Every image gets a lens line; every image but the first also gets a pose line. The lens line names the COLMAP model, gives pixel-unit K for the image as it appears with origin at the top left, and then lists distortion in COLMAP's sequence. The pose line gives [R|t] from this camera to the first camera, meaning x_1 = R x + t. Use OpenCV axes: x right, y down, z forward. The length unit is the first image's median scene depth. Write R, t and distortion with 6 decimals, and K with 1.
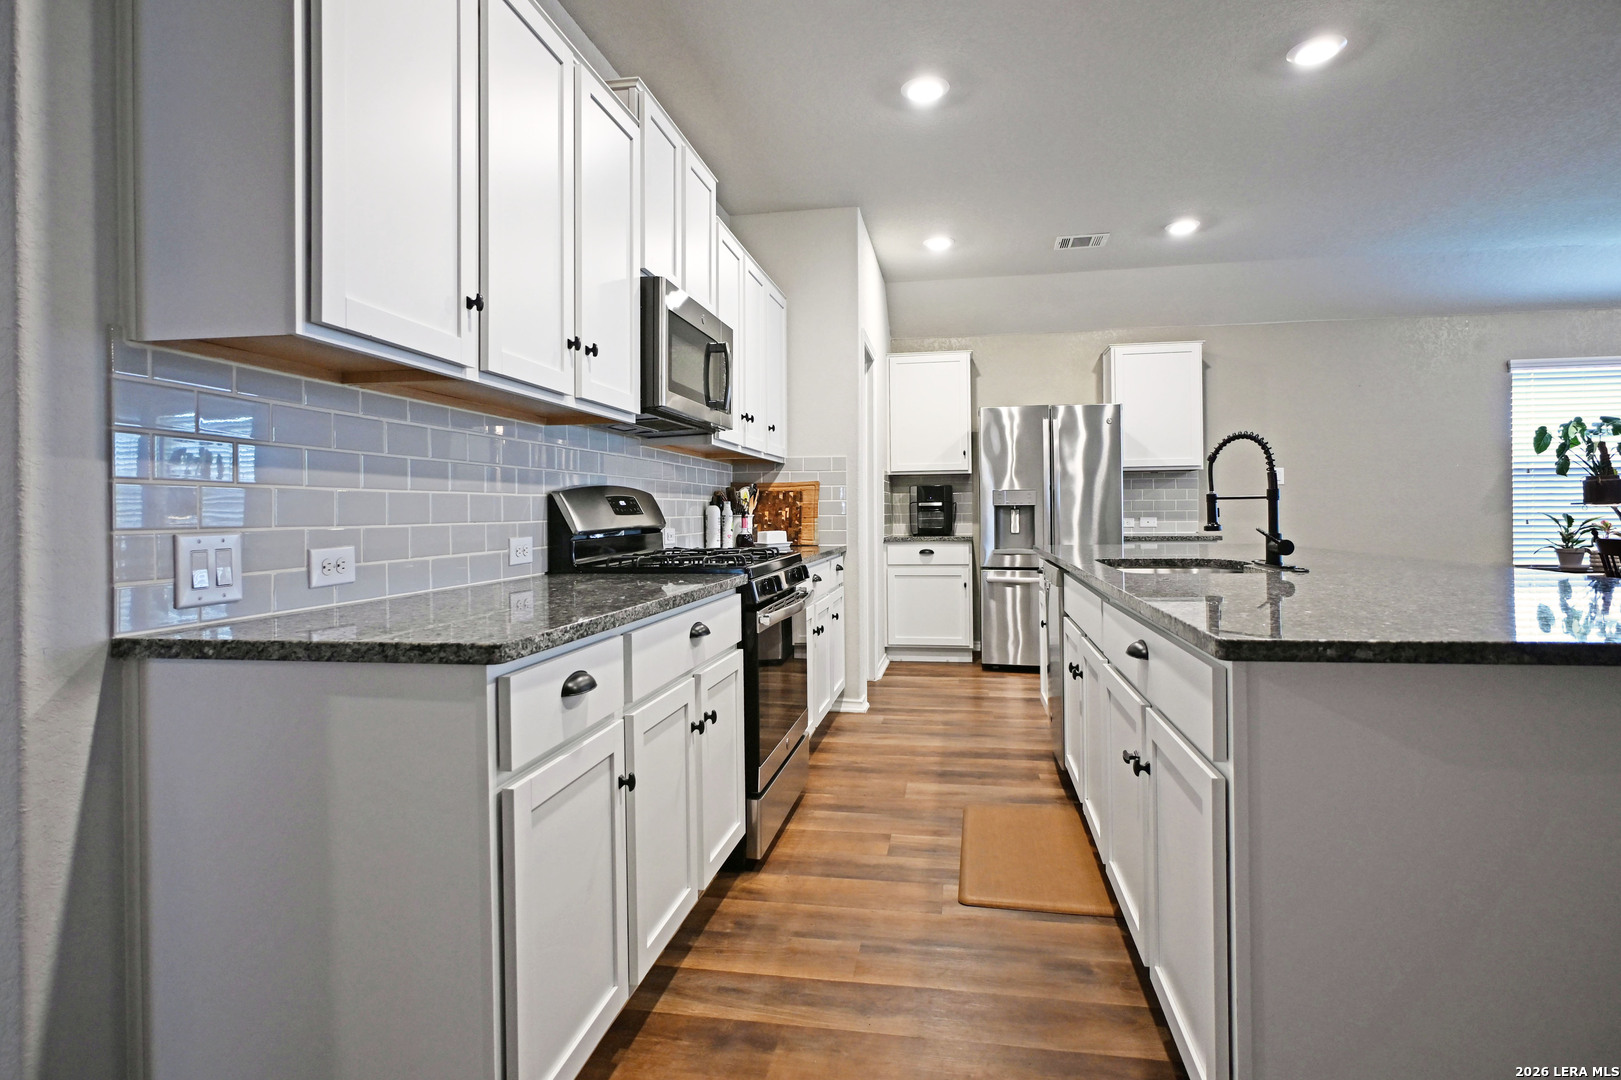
lens RADIAL K [[819.0, 0, 832.5], [0, 819.0, 517.0], [0, 0, 1]] dist [-0.008298, 0.003300]
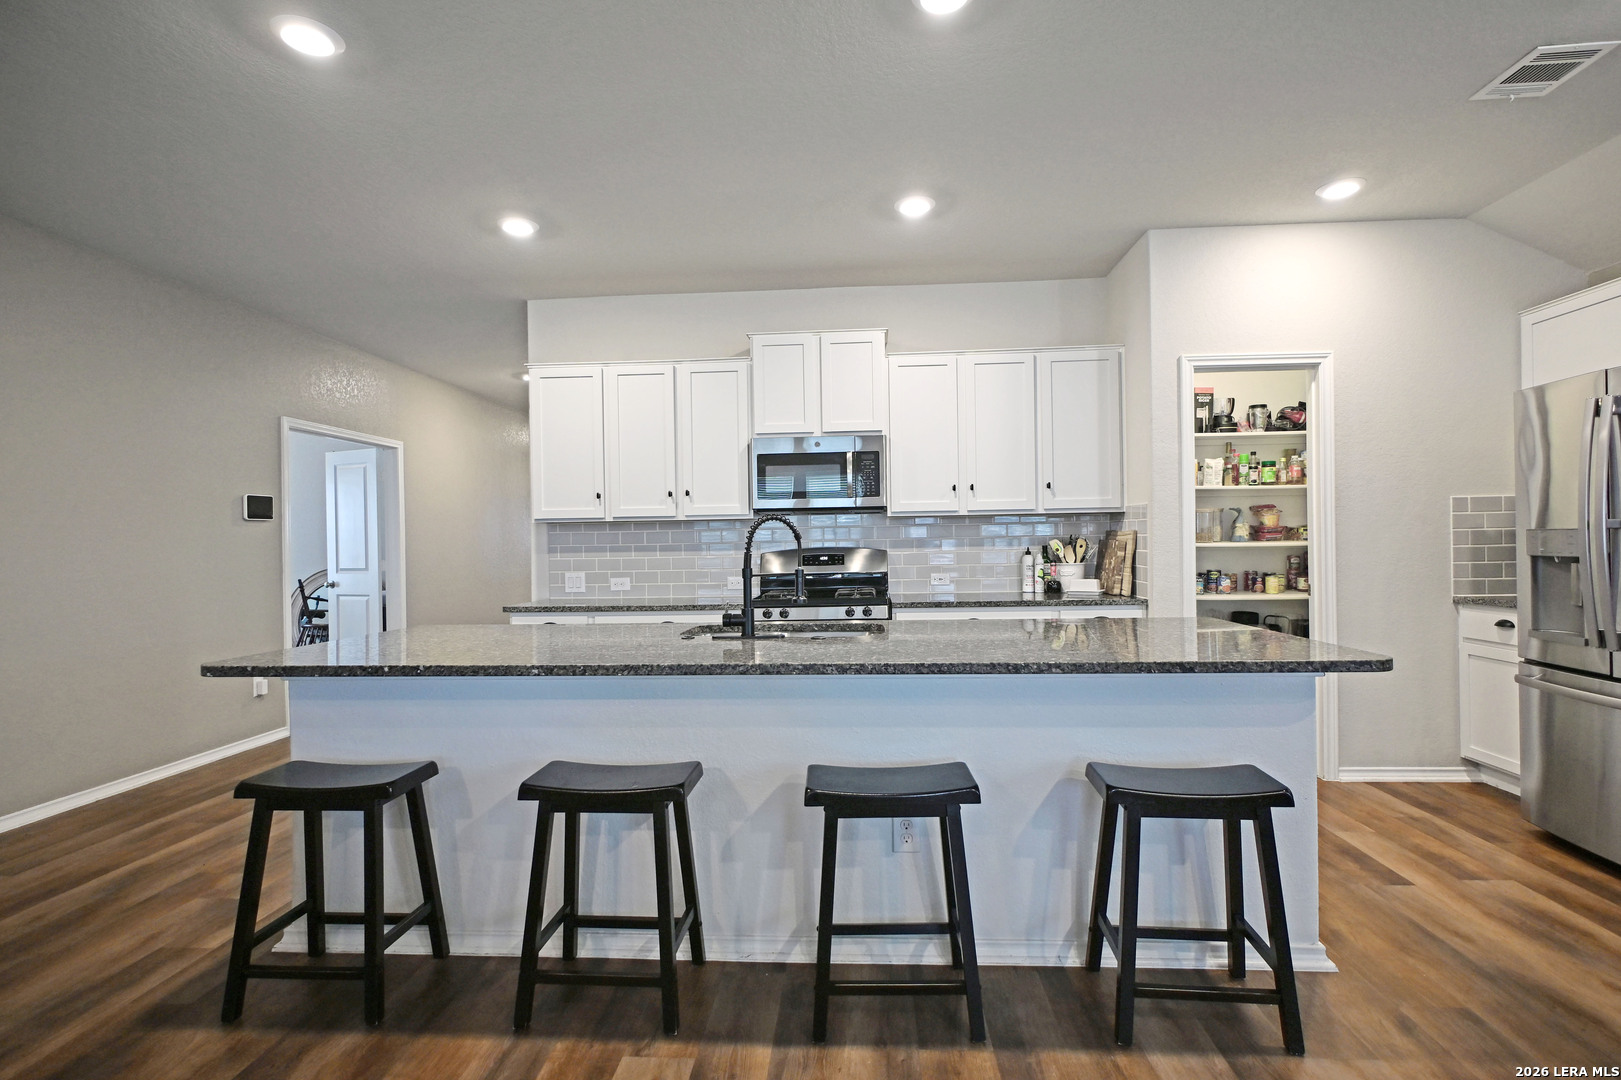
lens RADIAL K [[819.0, 0, 811.9], [0, 819.0, 545.3], [0, 0, 1]] dist [-0.008298, 0.003300]
pose [[0.102827, 0.012929, -0.994615, 1.522921], [0.010934, 0.999840, 0.014128, -0.073481], [0.994639, -0.012328, 0.102670, 0.884803]]
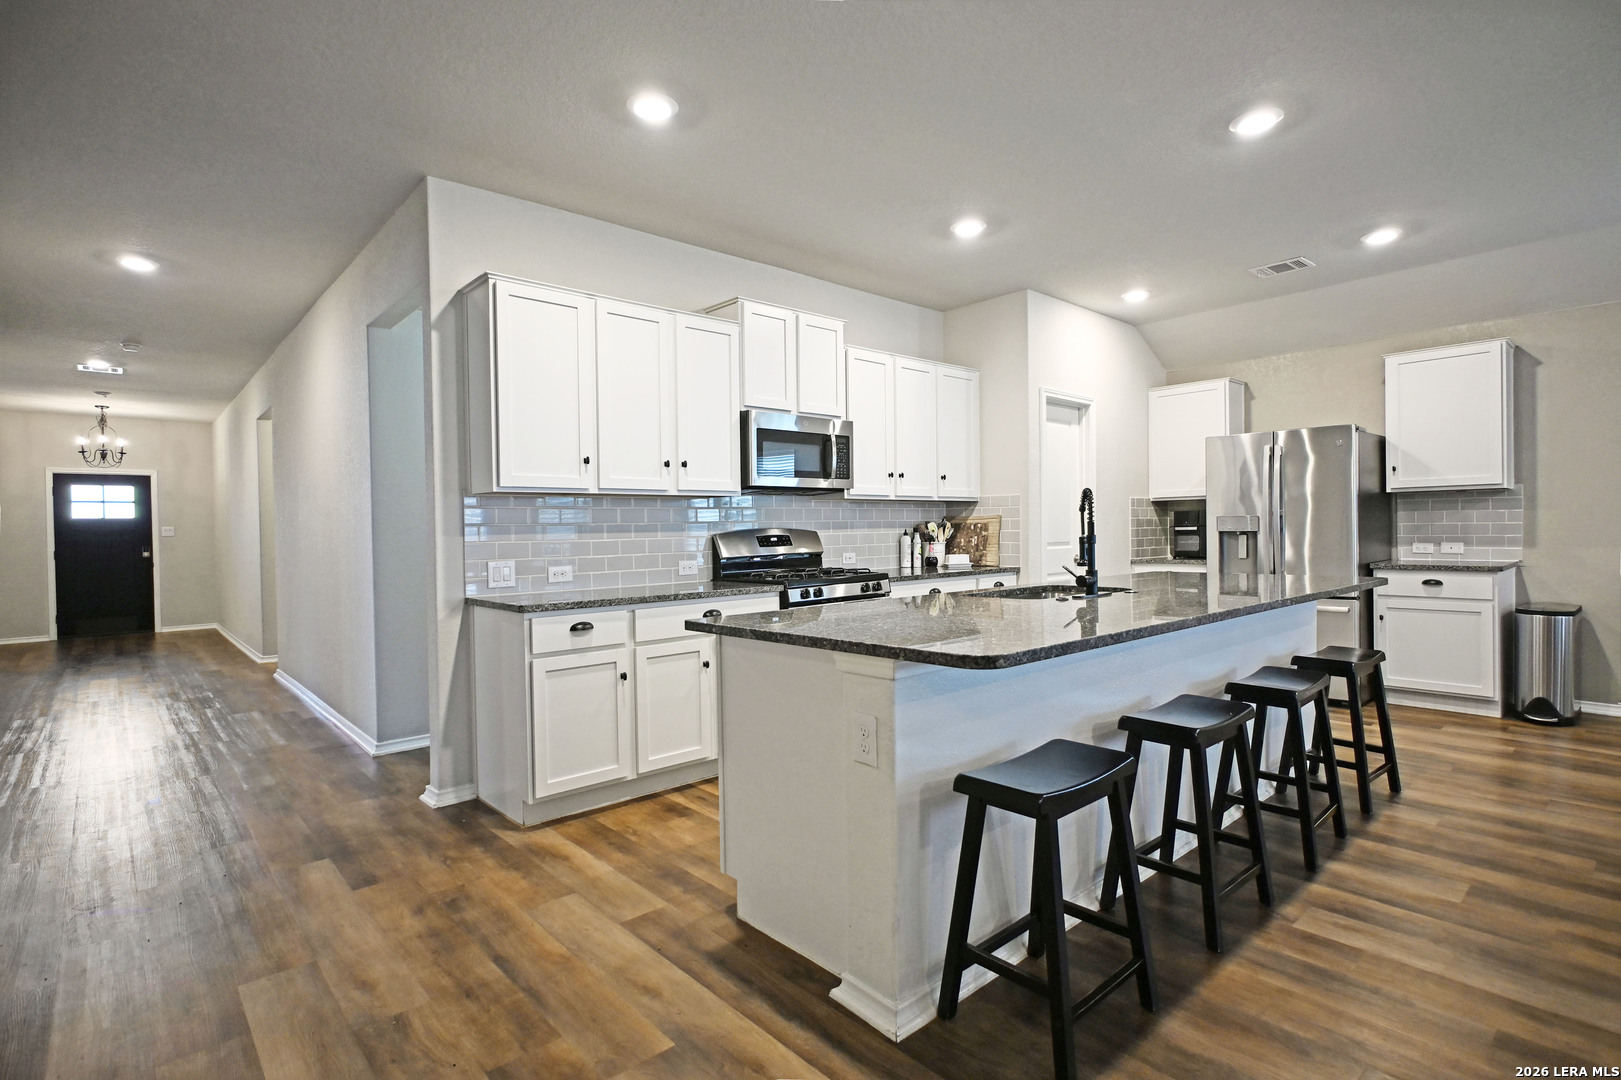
lens RADIAL K [[819.0, 0, 839.9], [0, 819.0, 534.5], [0, 0, 1]] dist [-0.008298, 0.003300]
pose [[0.799863, 0.000092, -0.600182, 0.908477], [0.005561, 0.999956, 0.007564, -0.042472], [0.600157, -0.009388, 0.799827, -0.244478]]
